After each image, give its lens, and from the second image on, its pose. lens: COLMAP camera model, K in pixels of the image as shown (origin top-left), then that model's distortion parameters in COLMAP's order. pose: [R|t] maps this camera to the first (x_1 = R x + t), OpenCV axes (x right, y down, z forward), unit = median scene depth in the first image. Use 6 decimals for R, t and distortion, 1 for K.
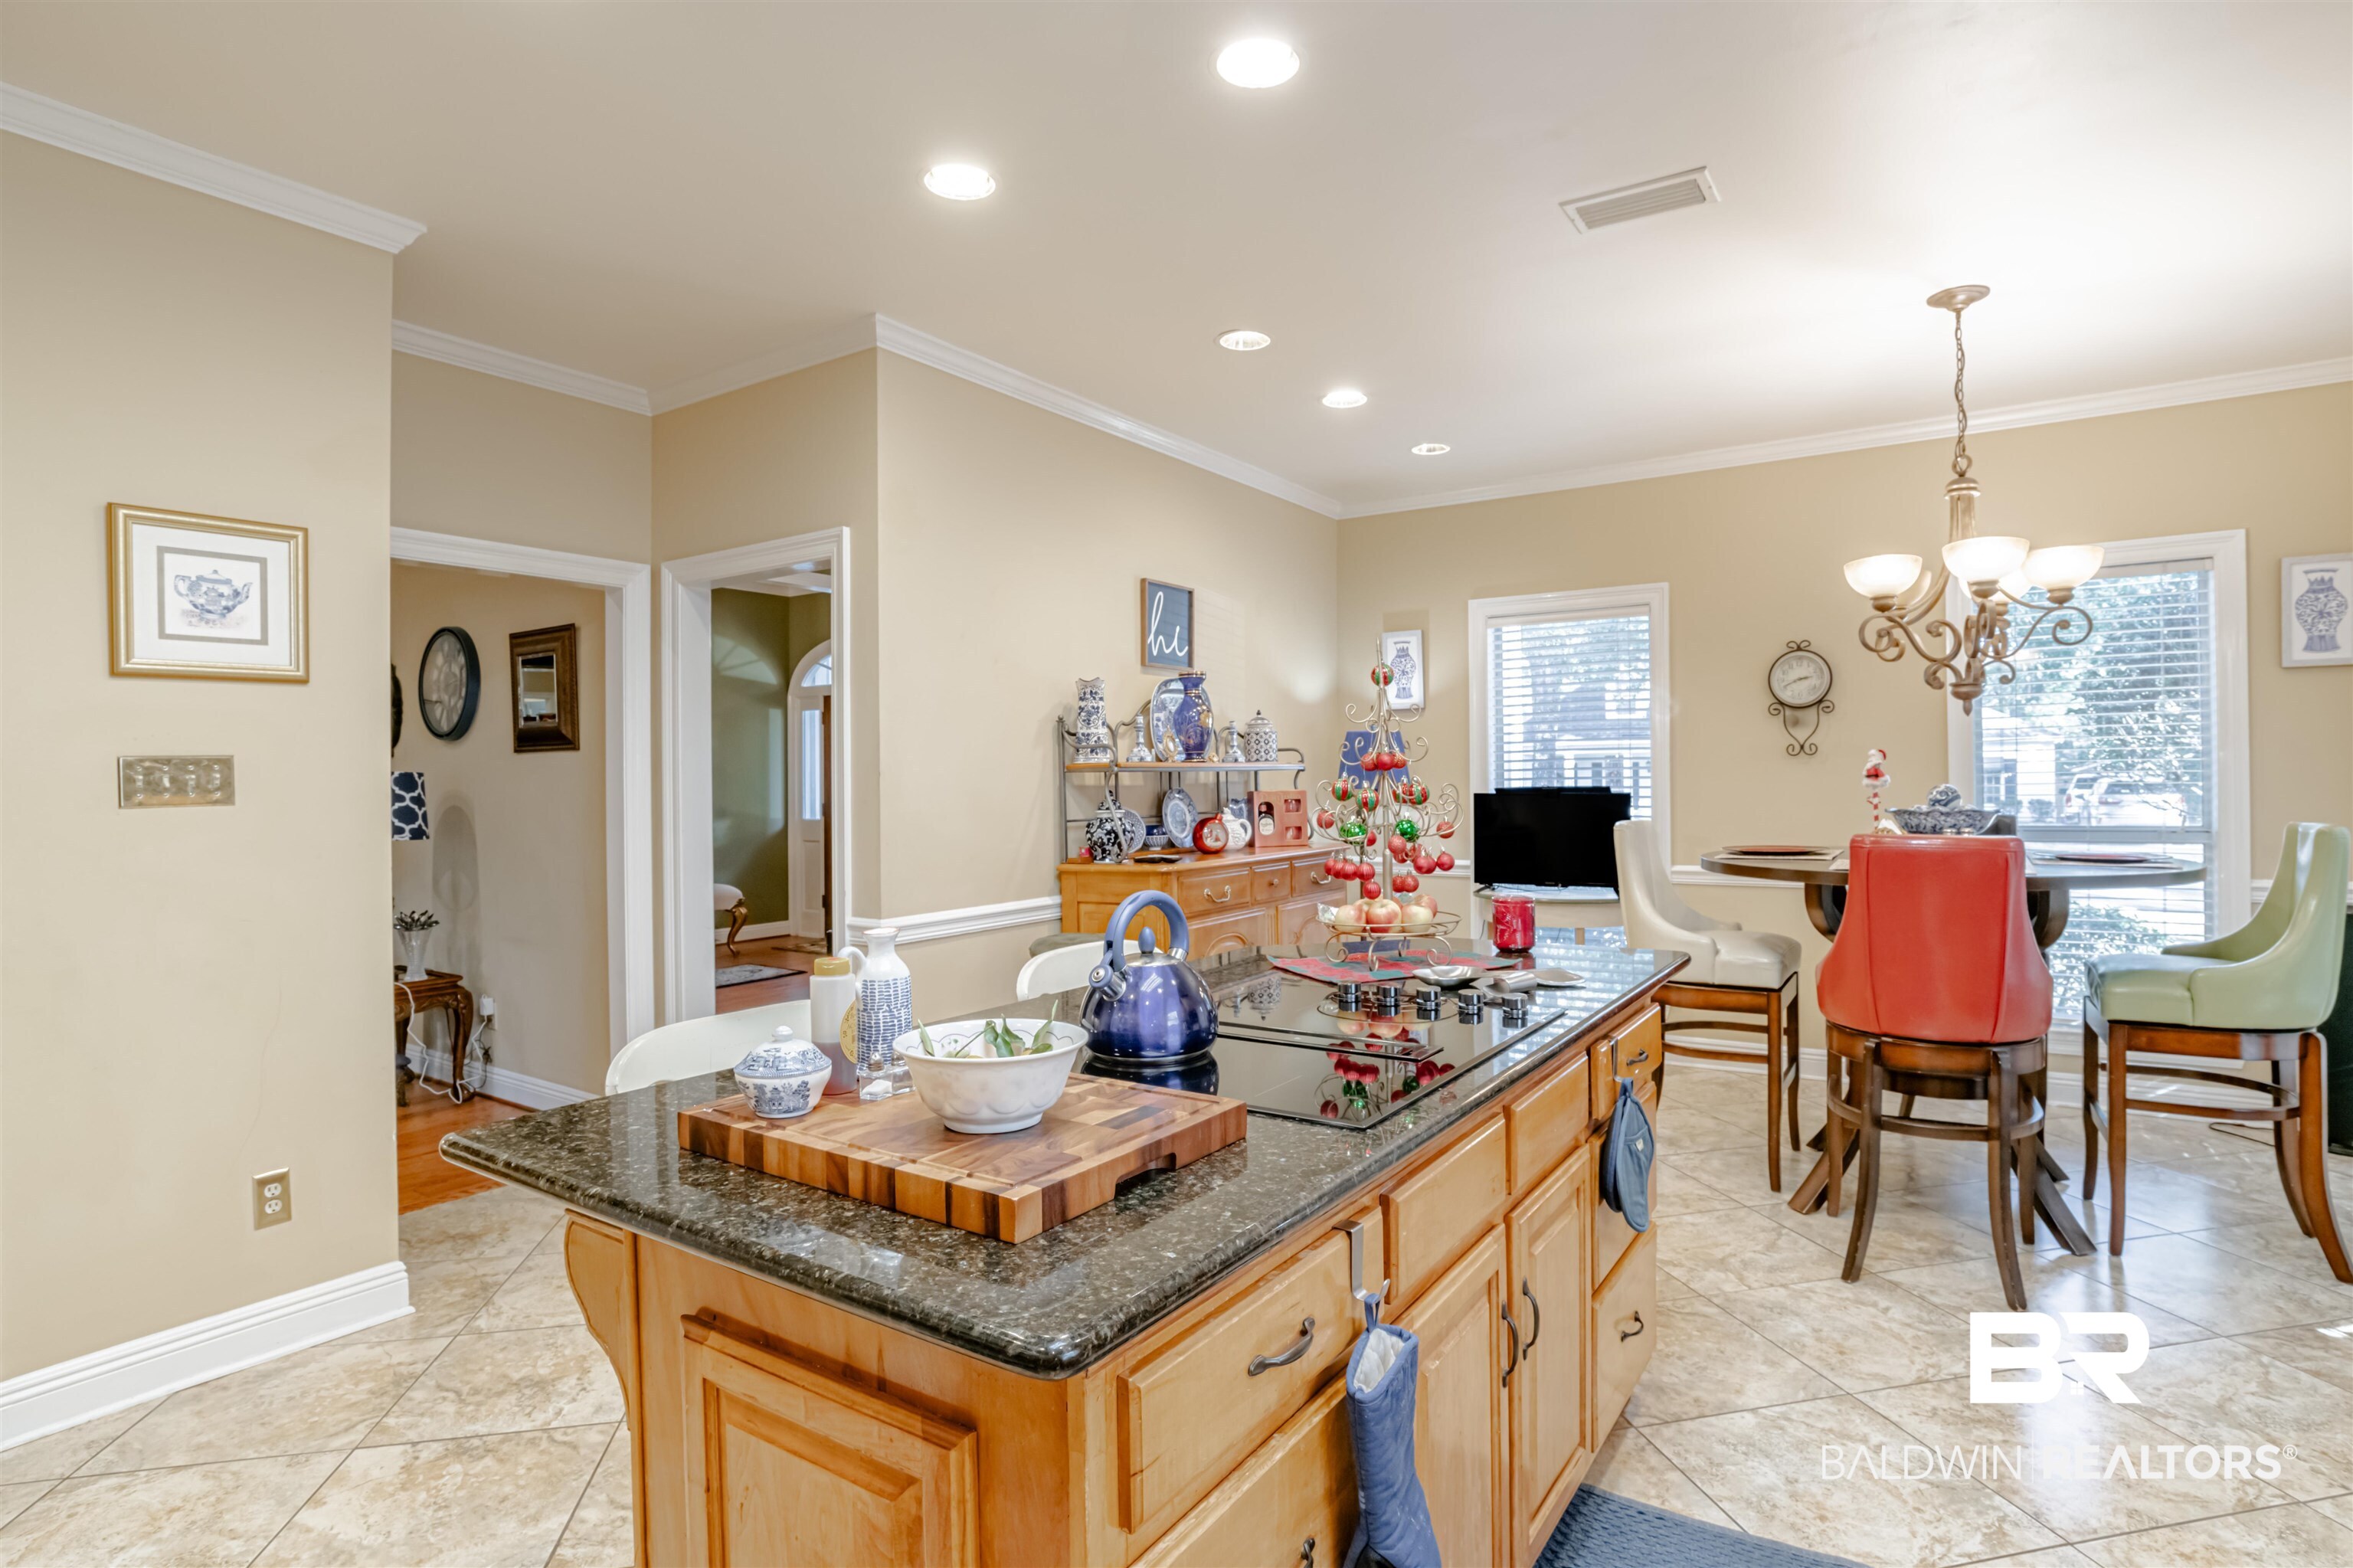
lens RADIAL K [[1172.0, 0, 1182.9], [0, 1172.0, 783.7], [0, 0, 1]] dist [-0.034549, 0.006356]
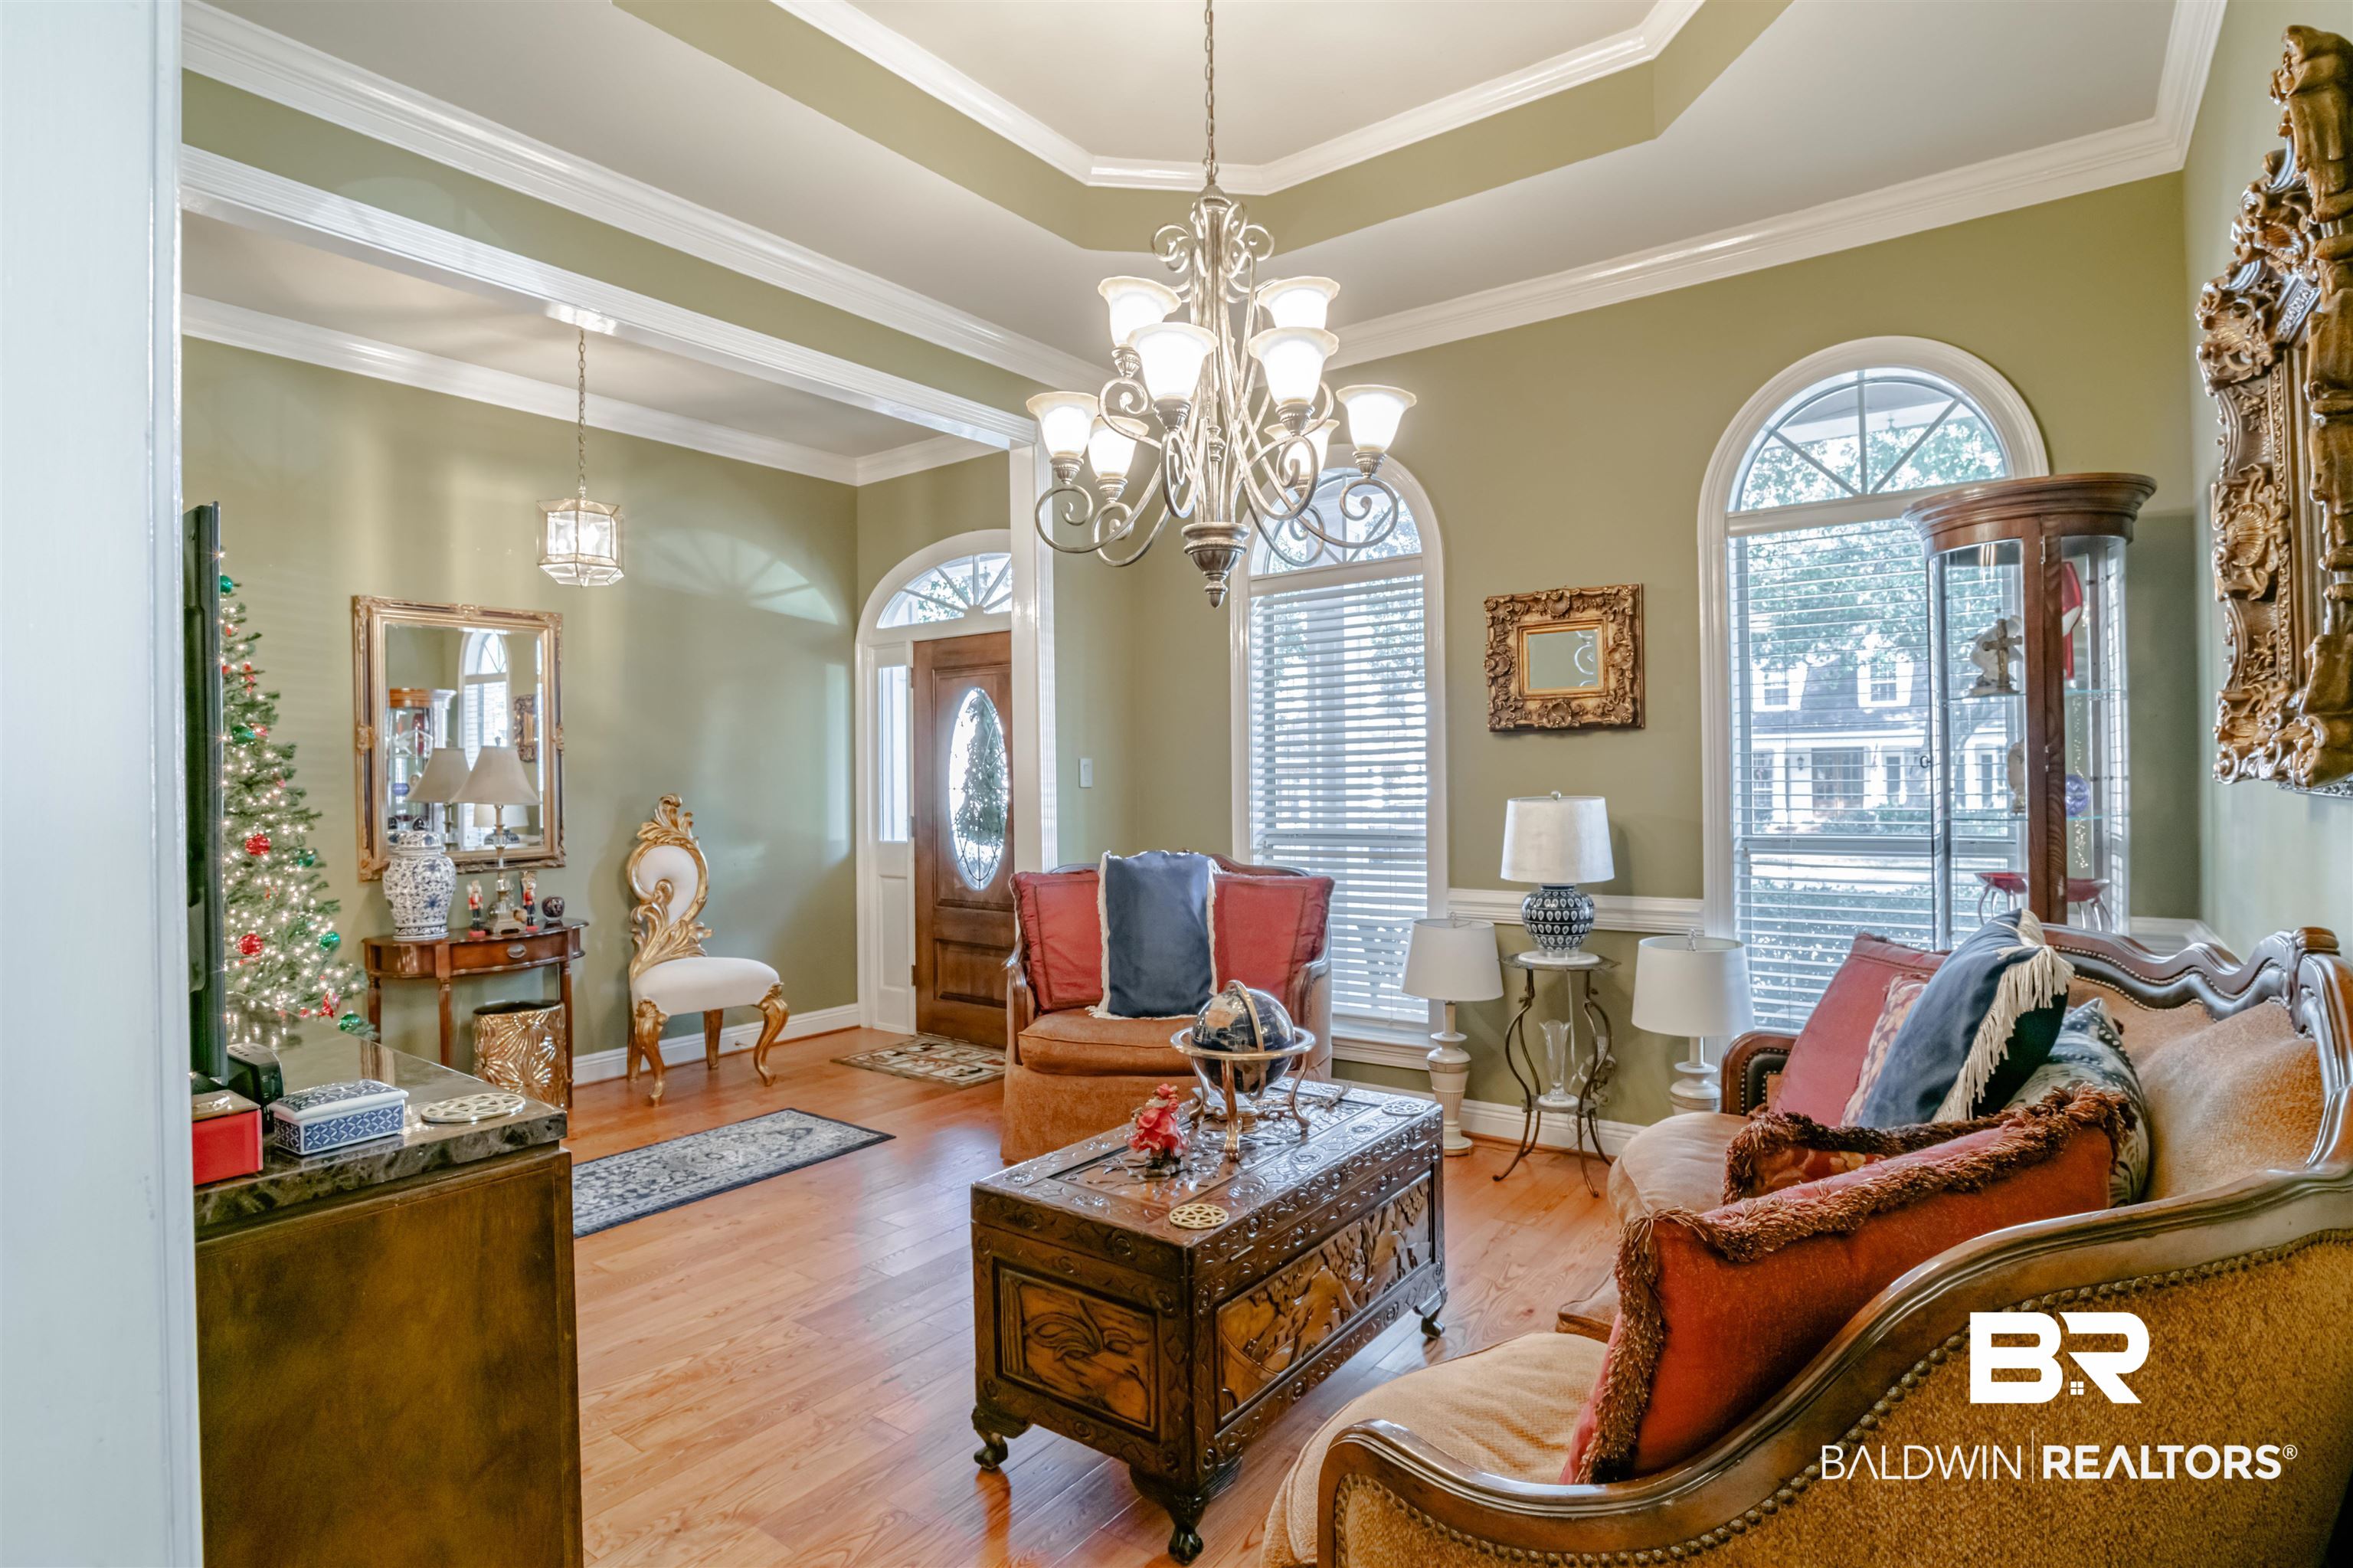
lens RADIAL K [[1172.0, 0, 1184.0], [0, 1172.0, 782.6], [0, 0, 1]] dist [-0.034549, 0.006356]
pose [[0.998670, -0.003954, -0.051397, -0.131558], [0.003749, 0.999985, -0.004086, 0.002074], [0.051413, 0.003888, 0.998670, 0.385686]]
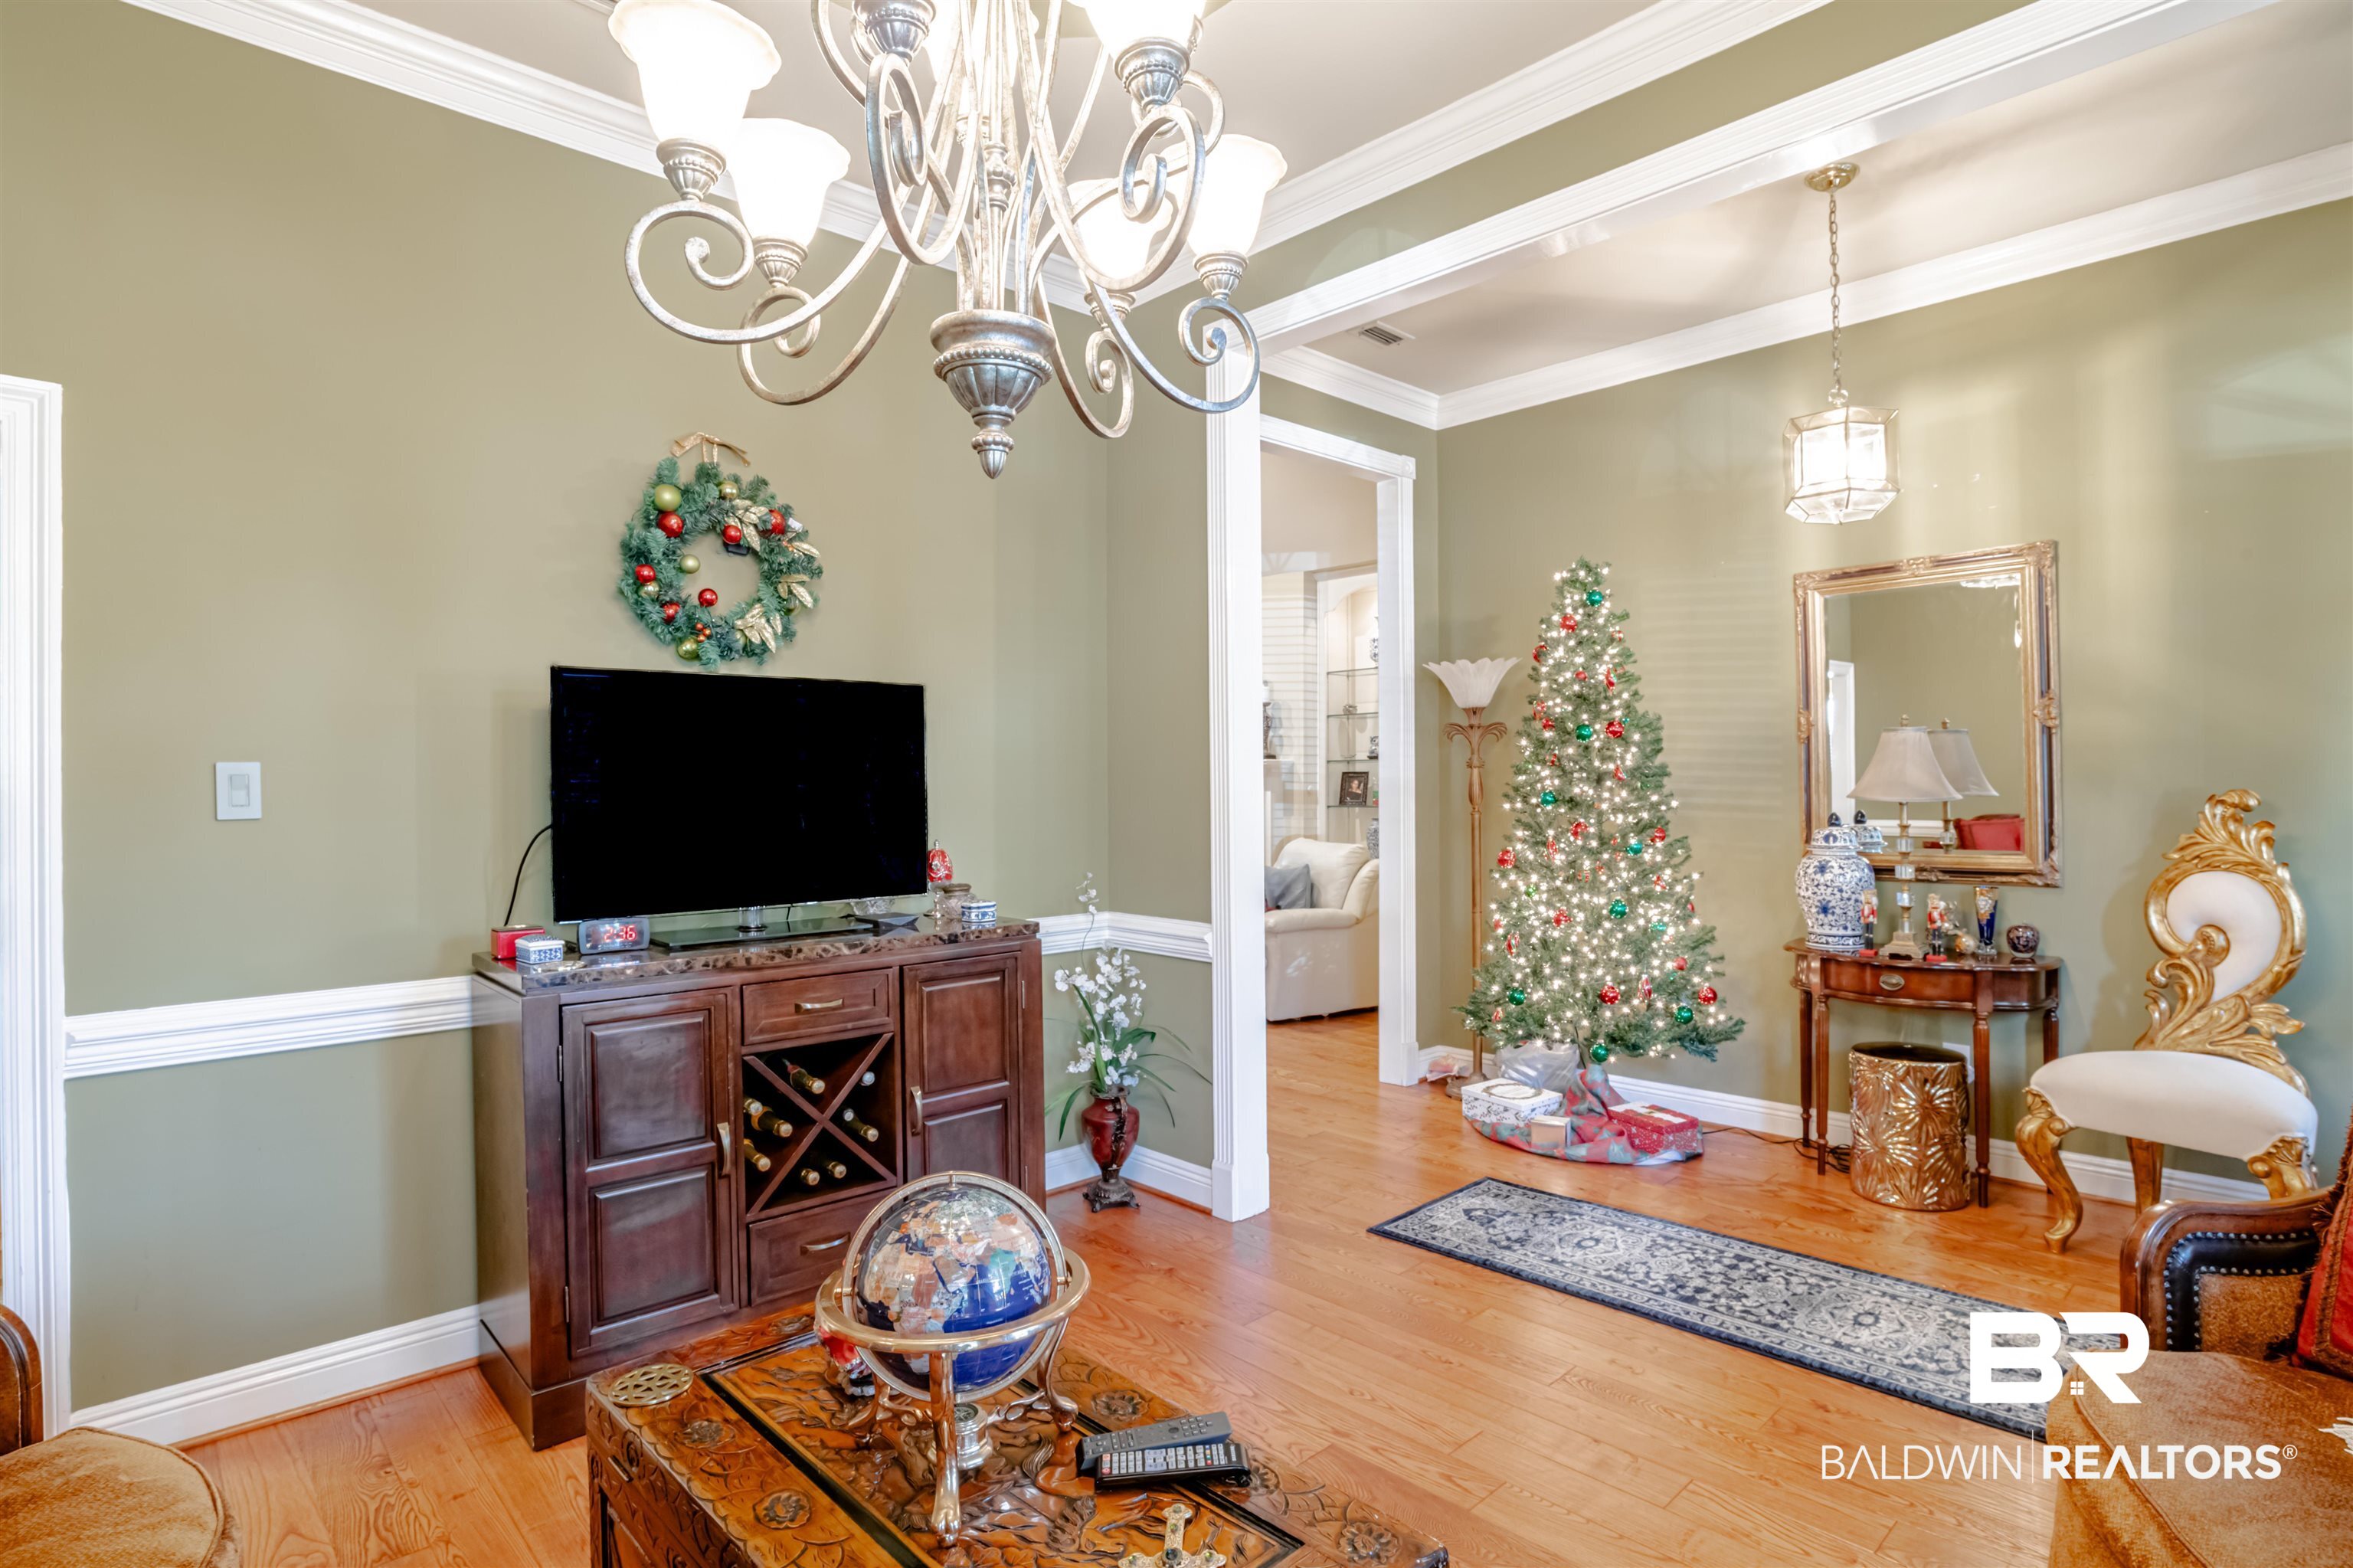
lens RADIAL K [[1172.0, 0, 1186.3], [0, 1172.0, 783.1], [0, 0, 1]] dist [-0.034549, 0.006356]
pose [[-0.209667, 0.009625, -0.977725, -0.007302], [0.007420, 0.999938, 0.008253, -0.002559], [0.977745, -0.005525, -0.209726, 0.693704]]
